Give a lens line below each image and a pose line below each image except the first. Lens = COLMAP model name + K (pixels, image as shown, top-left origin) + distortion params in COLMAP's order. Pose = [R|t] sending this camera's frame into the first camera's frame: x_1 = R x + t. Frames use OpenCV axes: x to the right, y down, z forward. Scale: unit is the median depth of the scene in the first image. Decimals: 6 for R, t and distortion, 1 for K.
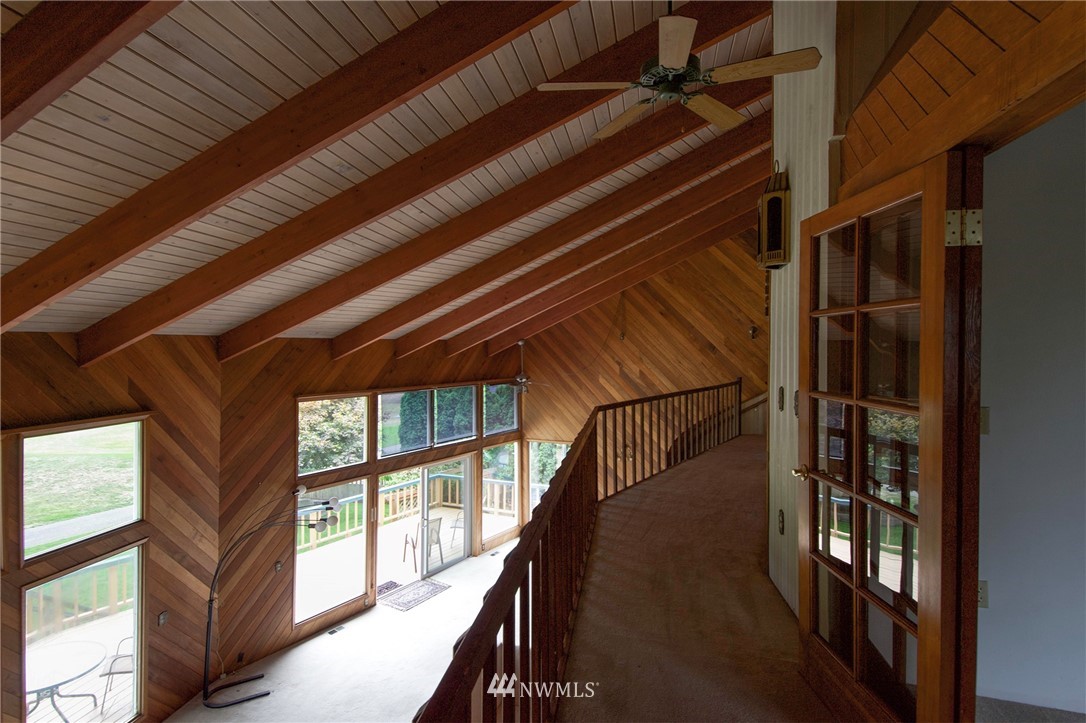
lens RADIAL K [[558.6, 0, 551.1], [0, 558.6, 357.8], [0, 0, 1]] dist [0.031377, -0.004029]
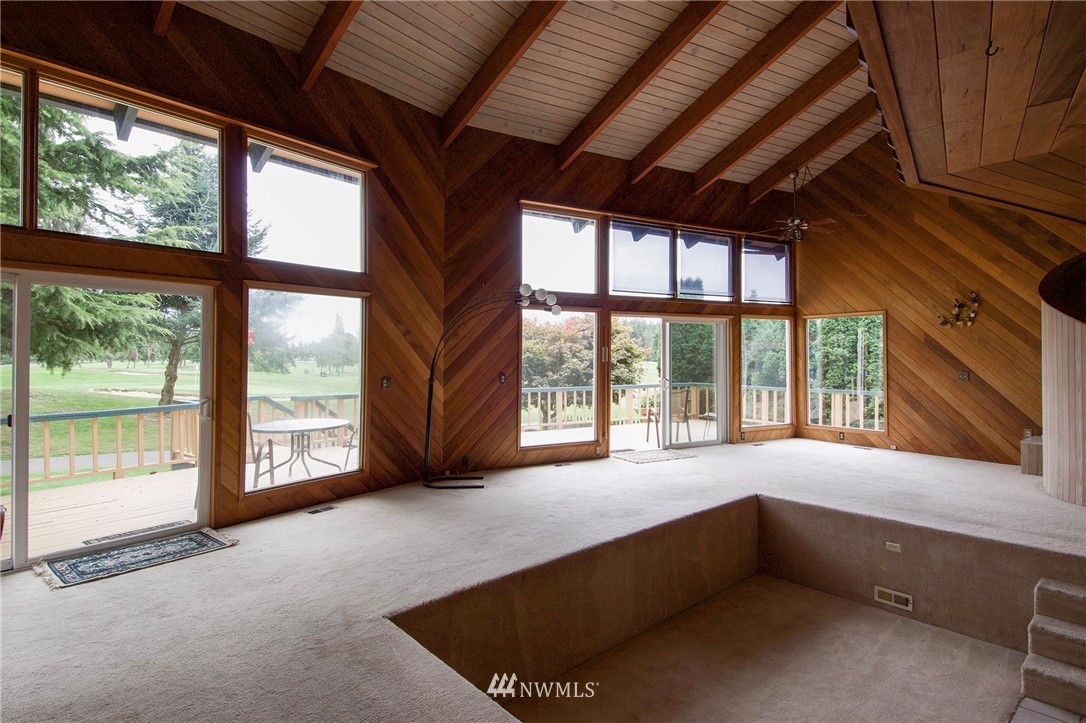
lens RADIAL K [[558.6, 0, 546.7], [0, 558.6, 353.9], [0, 0, 1]] dist [0.031377, -0.004029]
pose [[0.881978, -0.004811, -0.471266, 0.017171], [-0.000867, 0.999930, -0.011831, 0.323317], [0.471290, 0.010843, 0.881912, 0.208845]]
